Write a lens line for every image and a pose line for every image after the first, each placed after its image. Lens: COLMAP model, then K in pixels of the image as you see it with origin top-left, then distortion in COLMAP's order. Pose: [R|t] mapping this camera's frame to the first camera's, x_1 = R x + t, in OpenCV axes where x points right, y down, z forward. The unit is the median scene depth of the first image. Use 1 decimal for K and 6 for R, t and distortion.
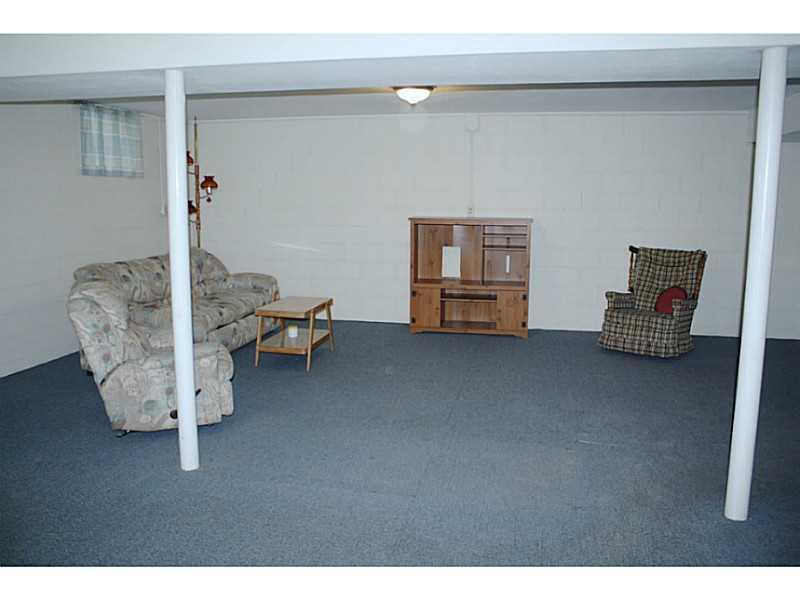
lens RADIAL K [[718.7, 0, 463.6], [0, 718.7, 303.7], [0, 0, 1]] dist [-0.003621, 0.008669]
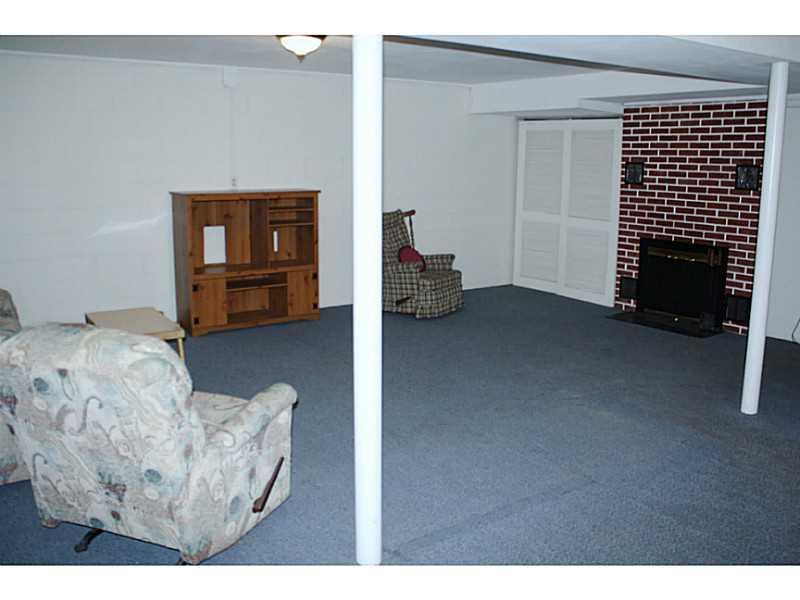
lens RADIAL K [[718.7, 0, 463.6], [0, 718.7, 303.7], [0, 0, 1]] dist [-0.003621, 0.008669]
pose [[0.639450, -0.150446, 0.753969, -0.482259], [0.102971, 0.988591, 0.109931, -0.054674], [-0.761906, 0.007341, 0.647646, 0.267559]]
